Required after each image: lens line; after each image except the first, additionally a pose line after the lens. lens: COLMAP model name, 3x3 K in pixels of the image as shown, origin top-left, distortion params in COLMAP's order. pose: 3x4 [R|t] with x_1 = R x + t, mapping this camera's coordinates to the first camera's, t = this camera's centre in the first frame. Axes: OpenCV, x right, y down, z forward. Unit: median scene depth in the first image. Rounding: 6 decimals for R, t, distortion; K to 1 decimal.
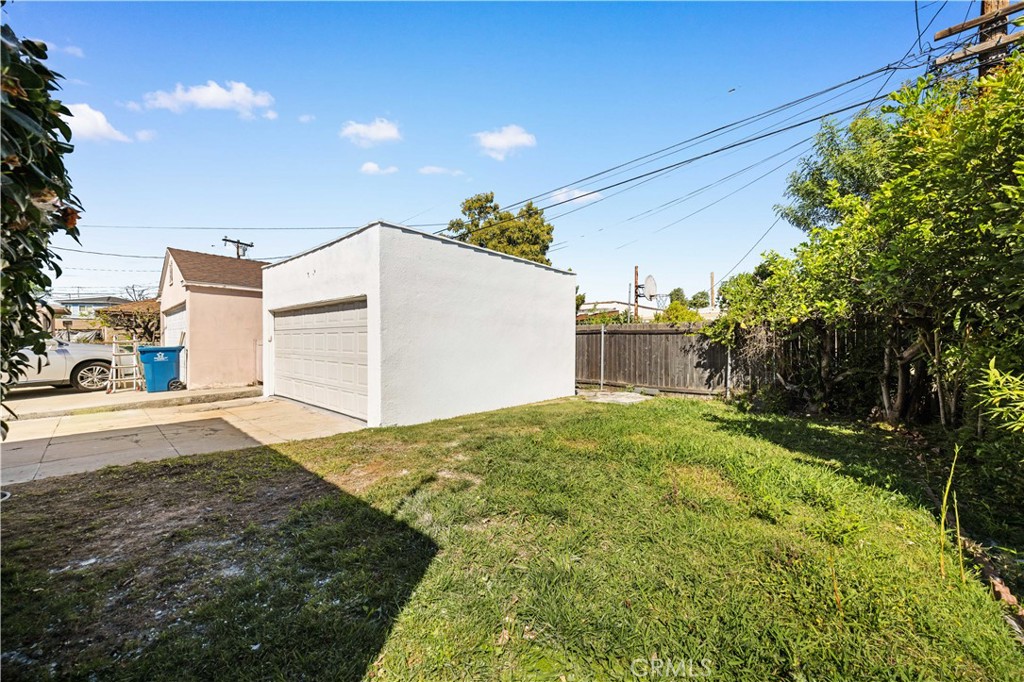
lens RADIAL K [[373.0, 0, 507.0], [0, 373.0, 350.4], [0, 0, 1]] dist [-0.005093, -0.000490]
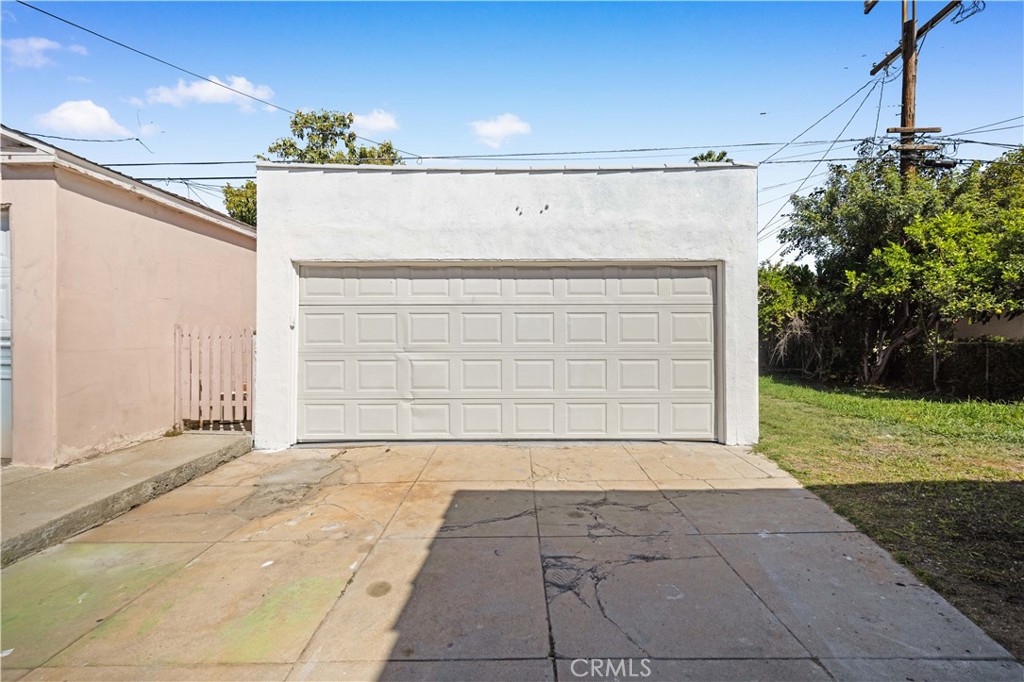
lens RADIAL K [[460.3, 0, 505.3], [0, 460.3, 335.6], [0, 0, 1]] dist [0.001501, 0.000855]
pose [[0.749275, -0.008237, 0.662208, -0.868203], [0.020195, 0.999742, -0.010415, -0.004574], [-0.661951, 0.021177, 0.749248, 0.414134]]
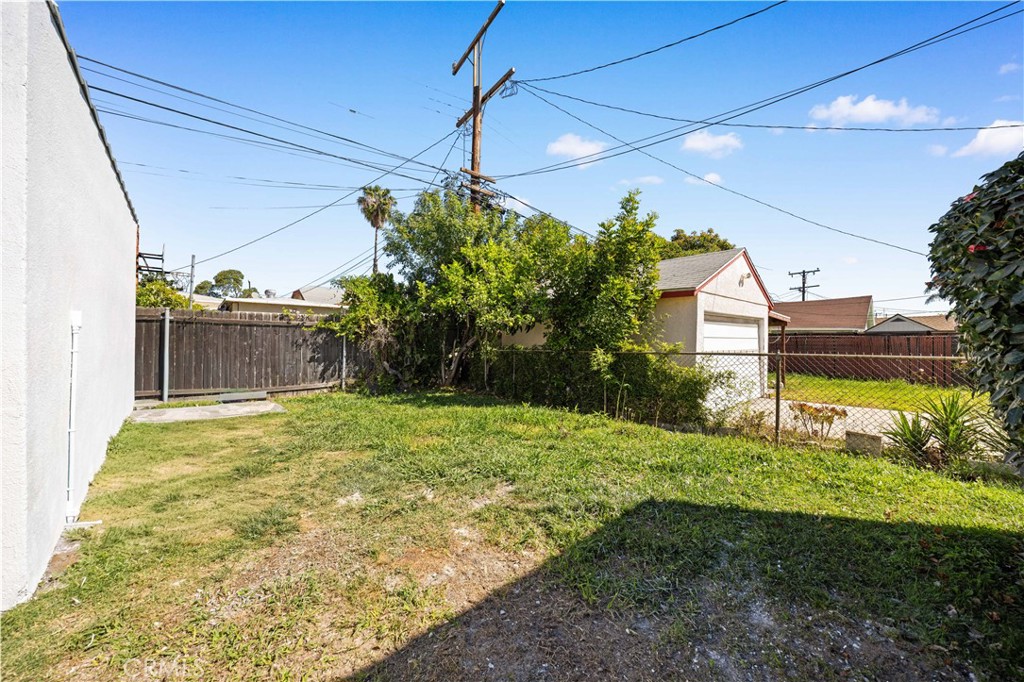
lens RADIAL K [[373.0, 0, 512.9], [0, 373.0, 331.4], [0, 0, 1]] dist [-0.005093, -0.000490]
pose [[0.124028, 0.019797, 0.992081, -0.398735], [0.011967, 0.999698, -0.021445, -0.007860], [-0.992207, 0.014532, 0.123754, 0.347472]]
